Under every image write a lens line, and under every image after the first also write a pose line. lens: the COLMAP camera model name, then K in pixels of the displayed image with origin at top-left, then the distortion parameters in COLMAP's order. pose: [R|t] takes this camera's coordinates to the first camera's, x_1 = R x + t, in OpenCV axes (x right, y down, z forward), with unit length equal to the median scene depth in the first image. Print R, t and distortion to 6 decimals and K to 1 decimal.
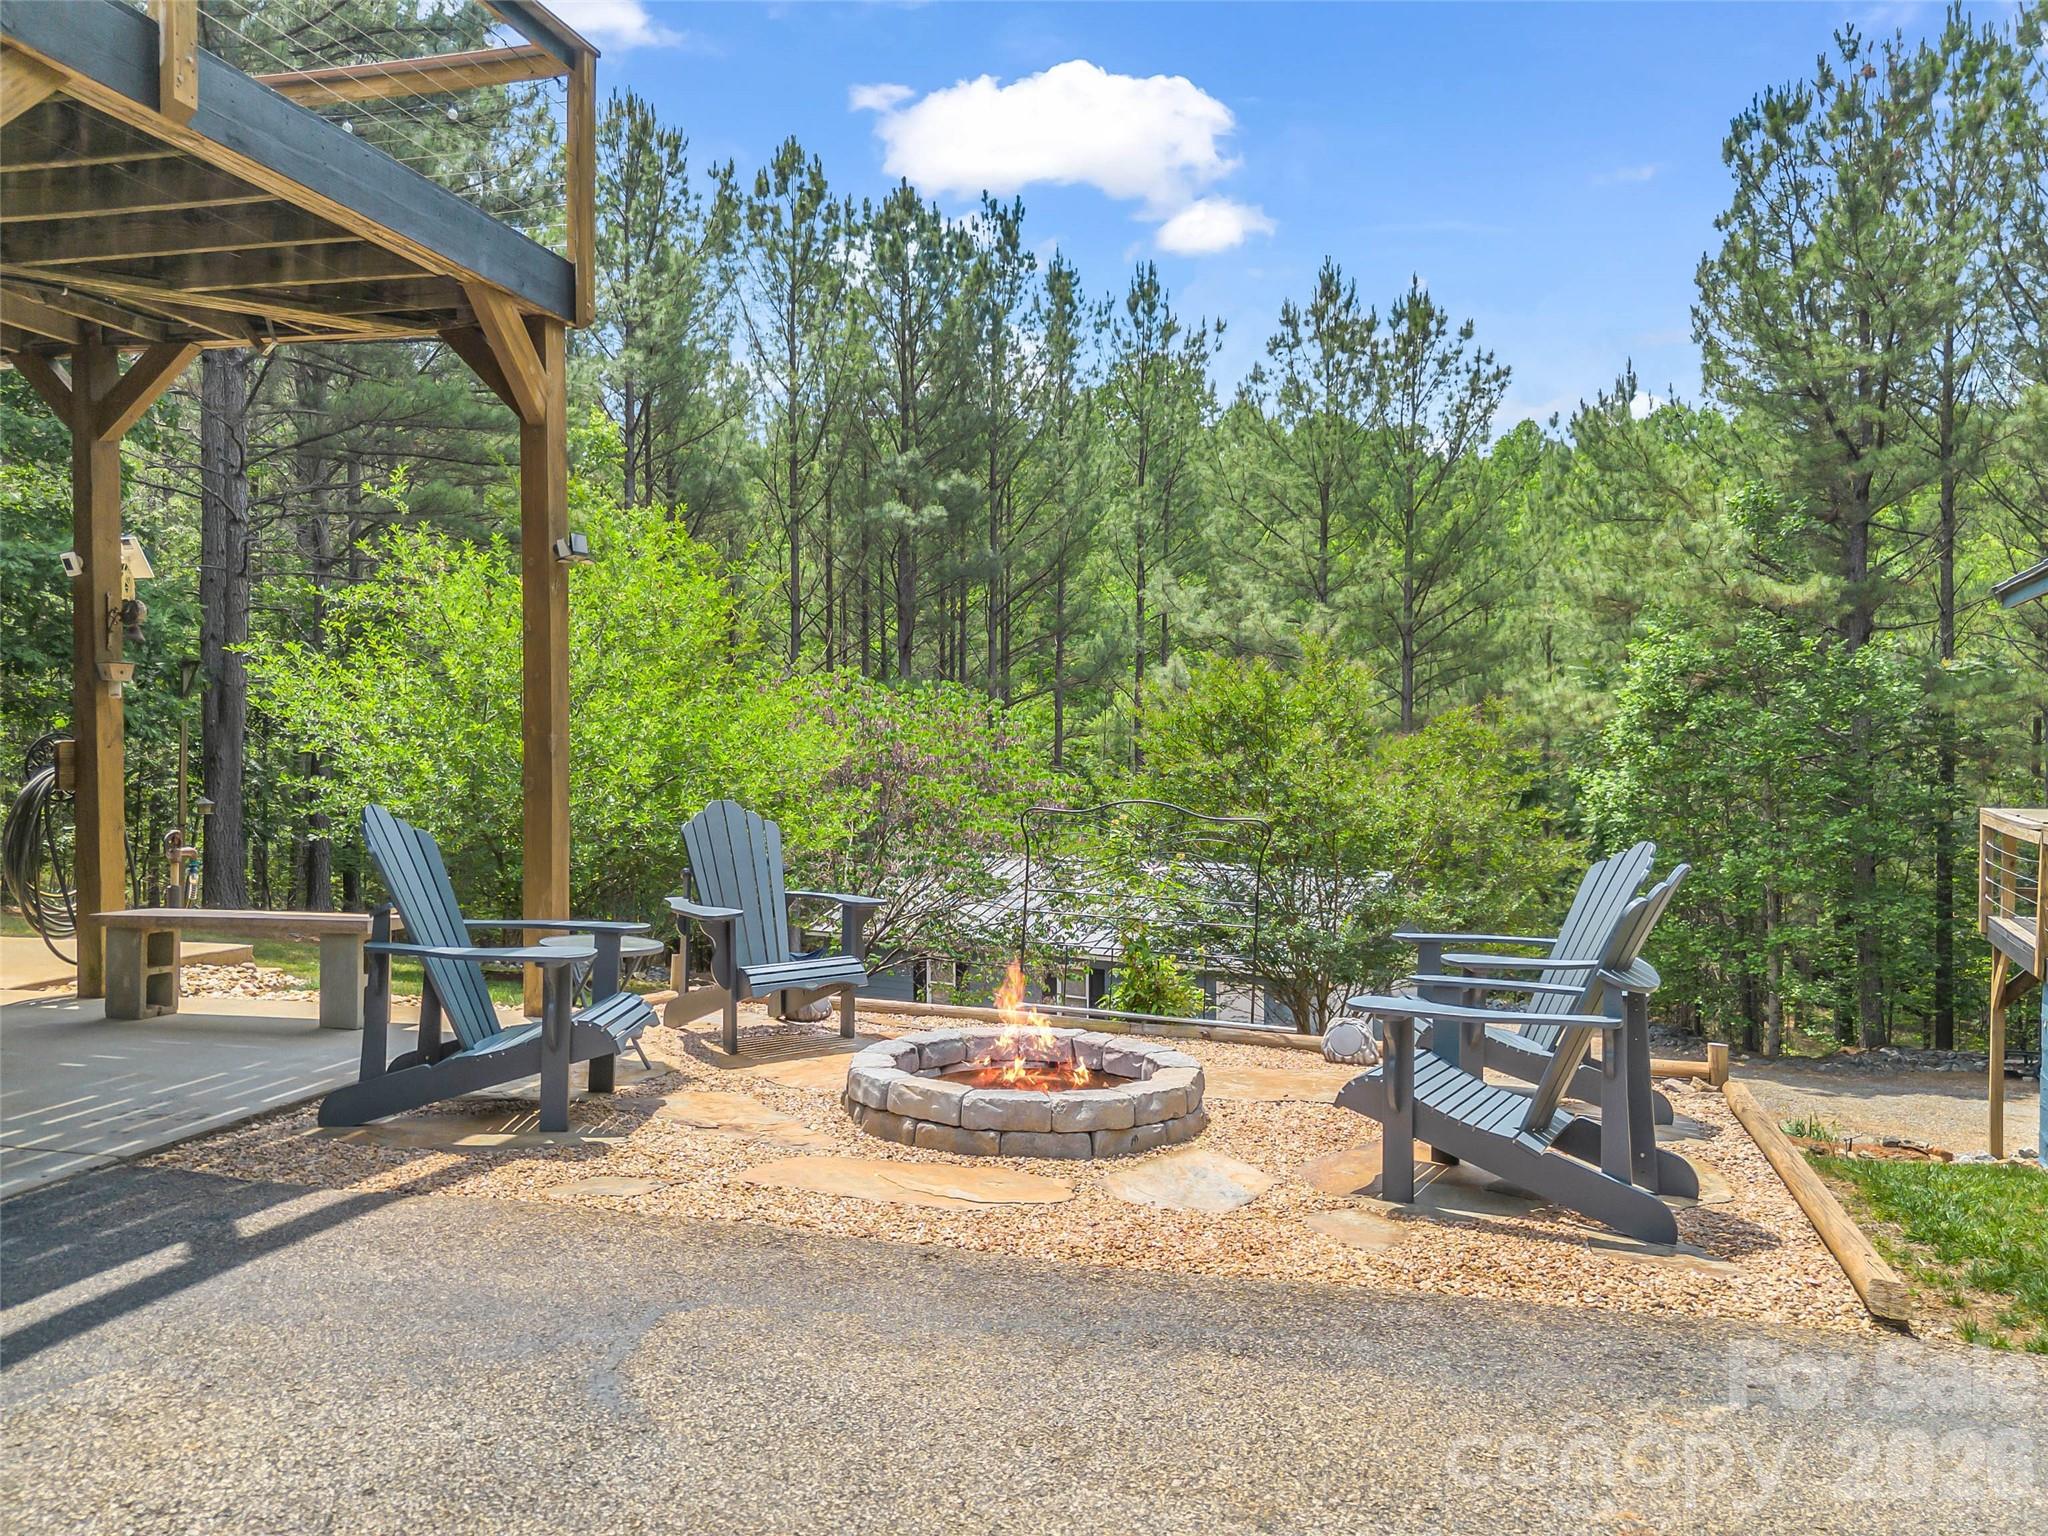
lens RADIAL K [[1440.6, 0, 1026.2], [0, 1440.6, 767.4], [0, 0, 1]] dist [-0.001561, -0.008794]
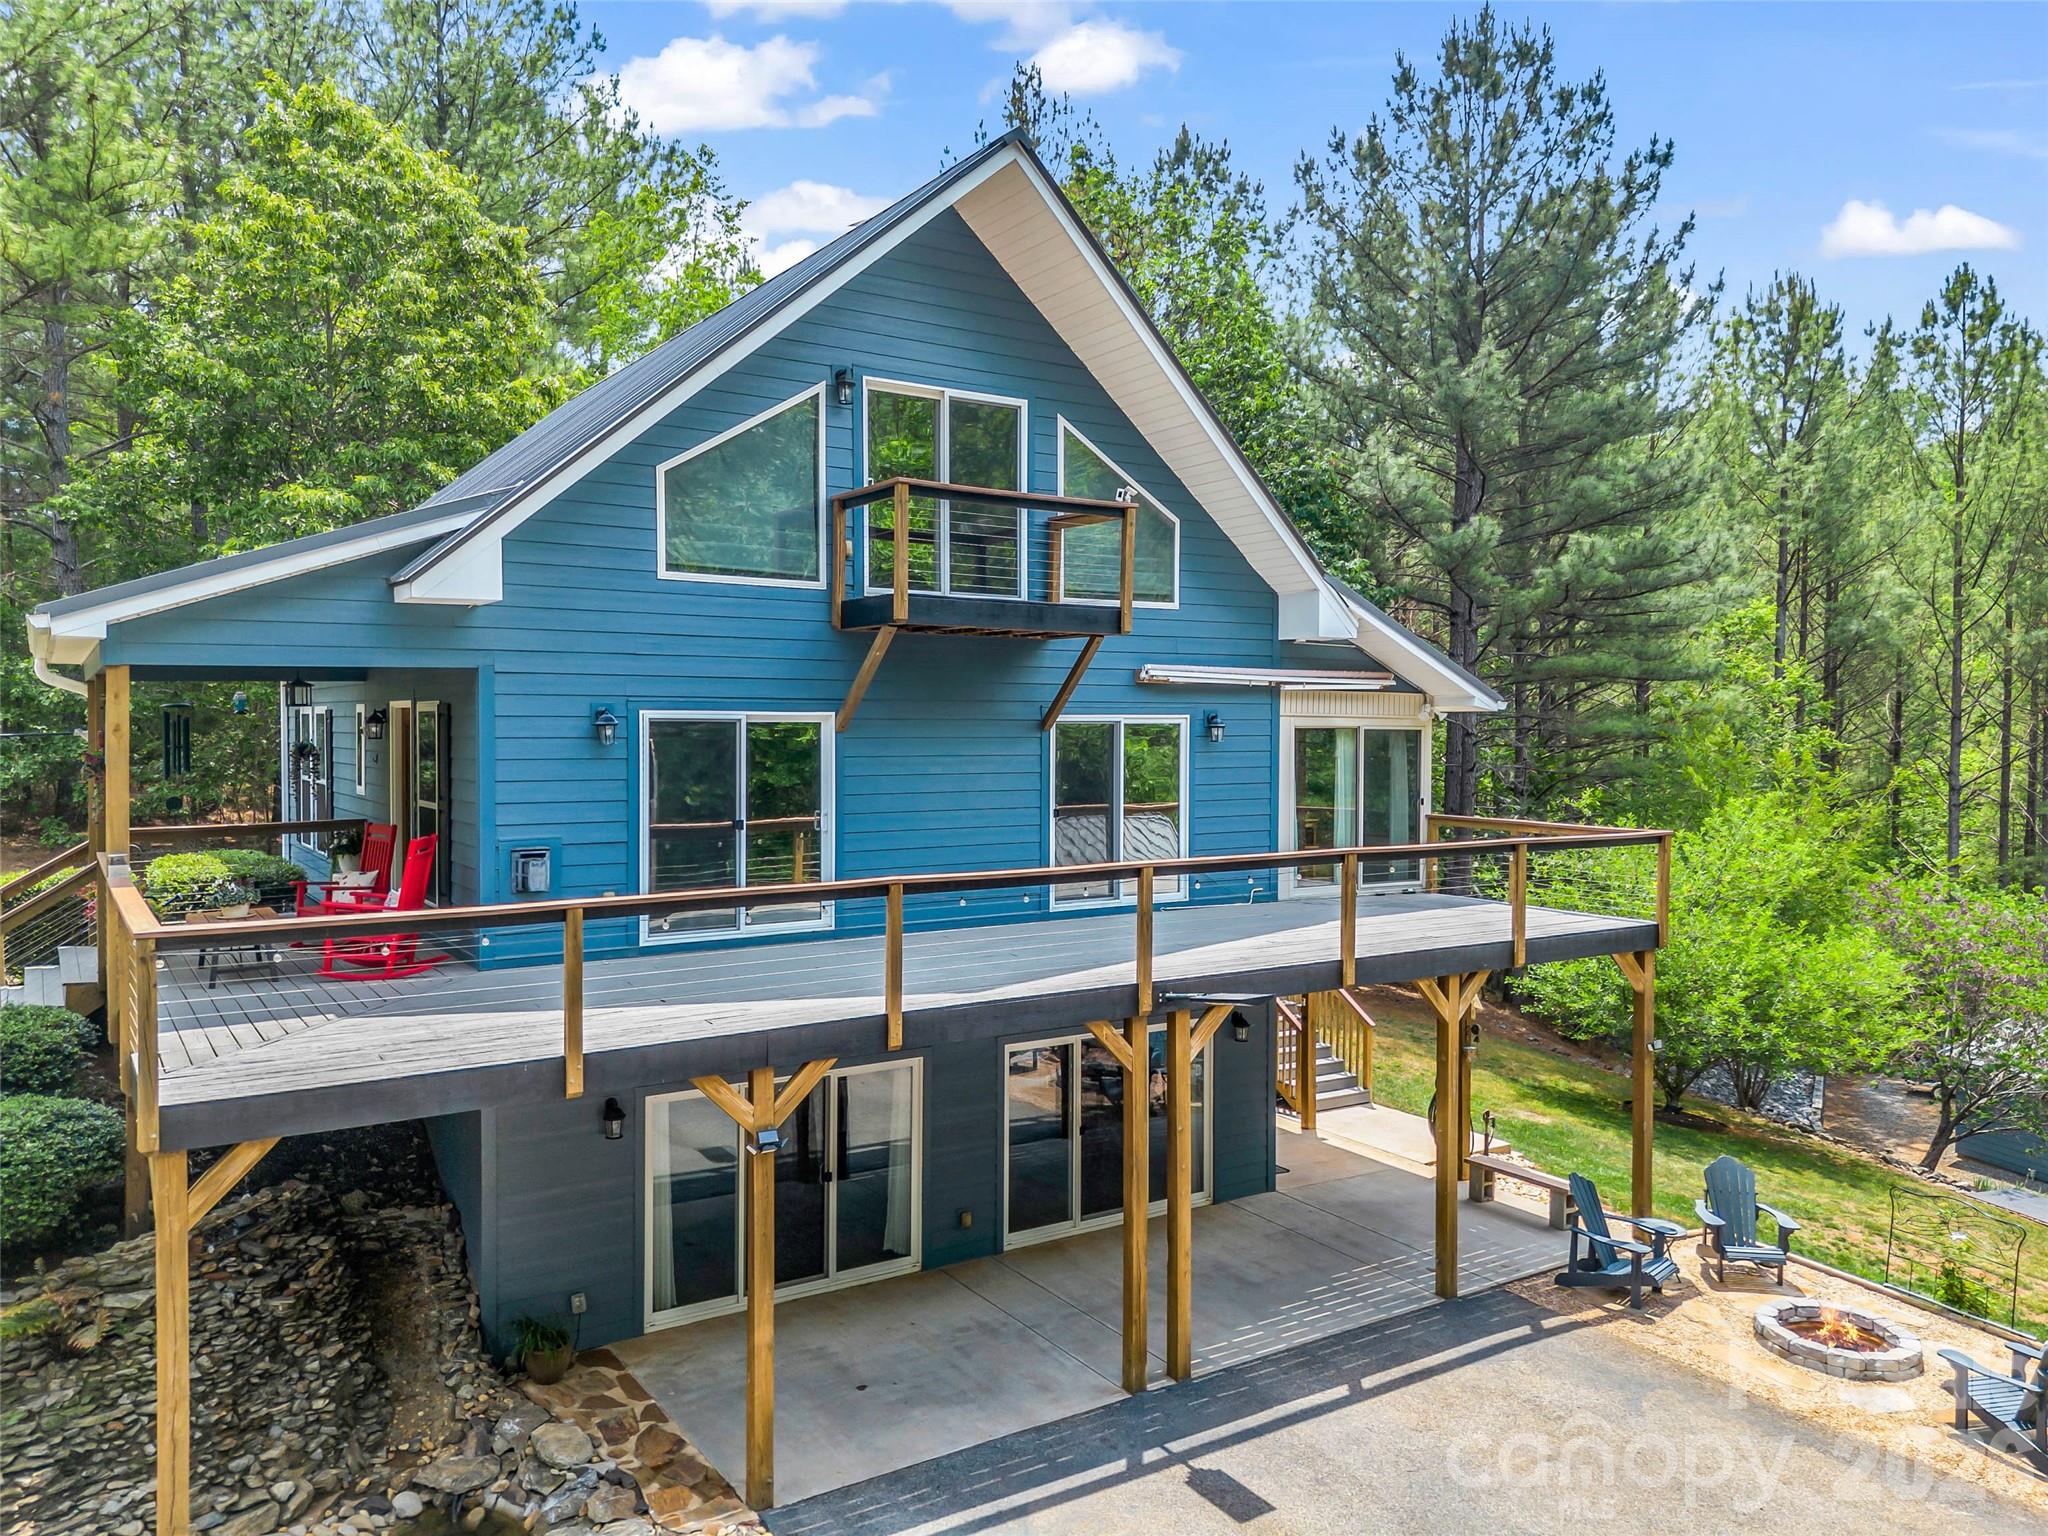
lens RADIAL K [[1440.6, 0, 1030.6], [0, 1440.6, 770.2], [0, 0, 1]] dist [-0.001561, -0.008794]
pose [[0.719859, 0.029903, -0.693476, 0.085774], [-0.019216, 0.999547, 0.023154, -0.097613], [0.693854, -0.003342, 0.720108, -0.214893]]
